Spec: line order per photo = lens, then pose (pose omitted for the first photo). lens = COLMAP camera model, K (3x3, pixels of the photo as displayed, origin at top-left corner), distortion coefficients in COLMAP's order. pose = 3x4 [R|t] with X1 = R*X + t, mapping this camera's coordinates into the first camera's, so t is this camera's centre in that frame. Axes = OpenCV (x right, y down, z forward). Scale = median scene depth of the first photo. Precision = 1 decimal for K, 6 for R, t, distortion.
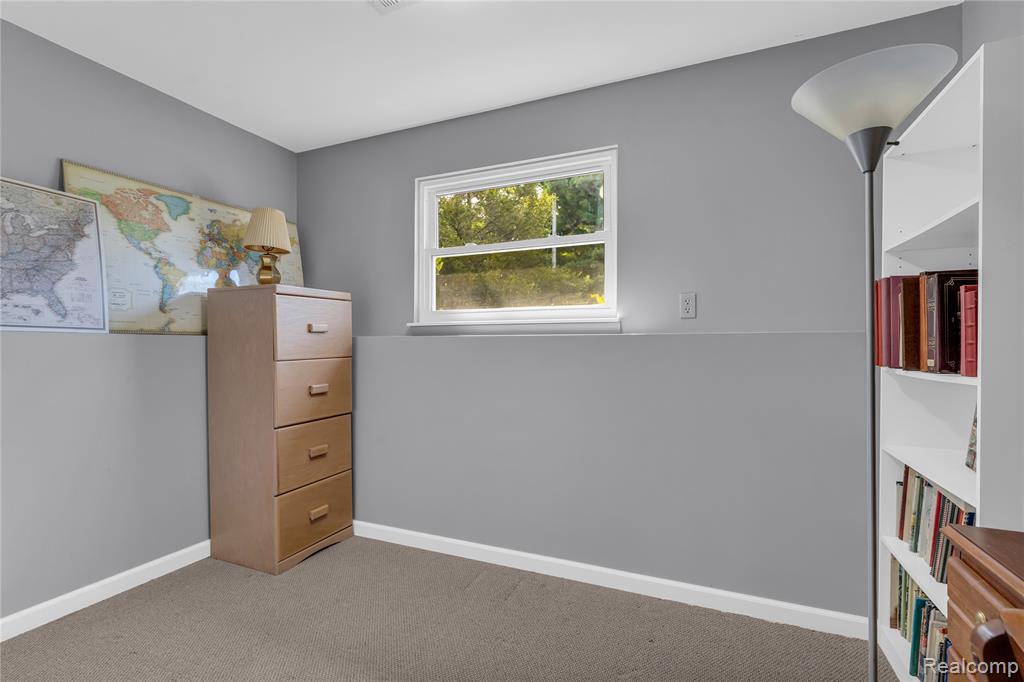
lens RADIAL K [[474.2, 0, 511.4], [0, 474.2, 348.1], [0, 0, 1]] dist [-0.000308, 0.000030]
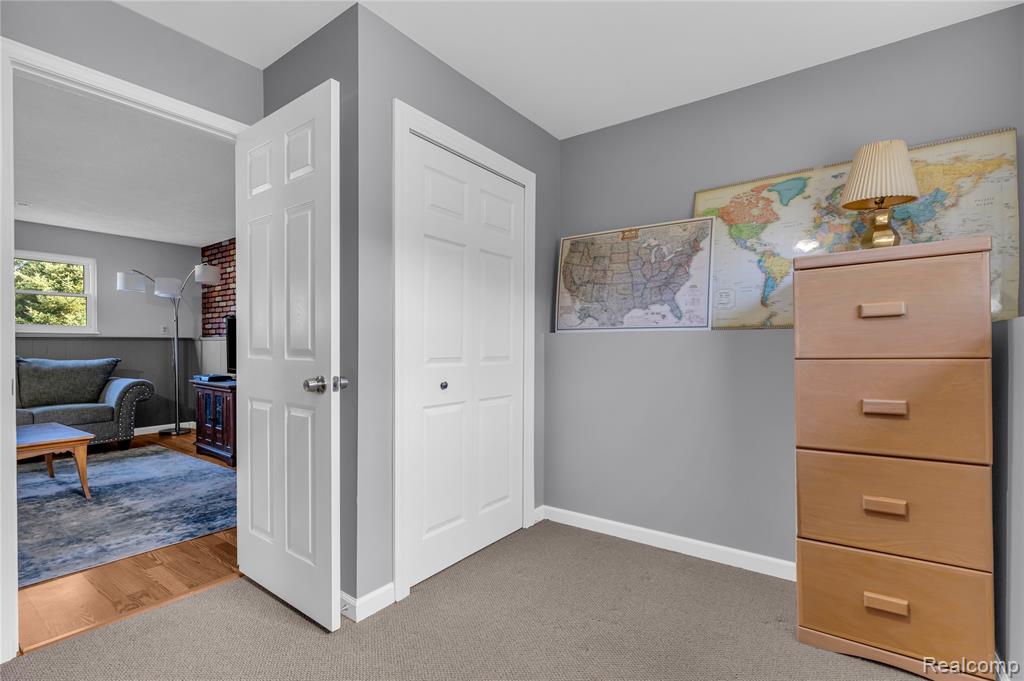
lens RADIAL K [[474.2, 0, 511.4], [0, 474.2, 347.6], [0, 0, 1]] dist [-0.000308, 0.000030]
pose [[-0.215290, 0.004046, -0.976542, 0.344677], [0.001165, 0.999992, 0.003887, 0.005482], [0.976549, -0.000301, -0.215293, 0.723336]]
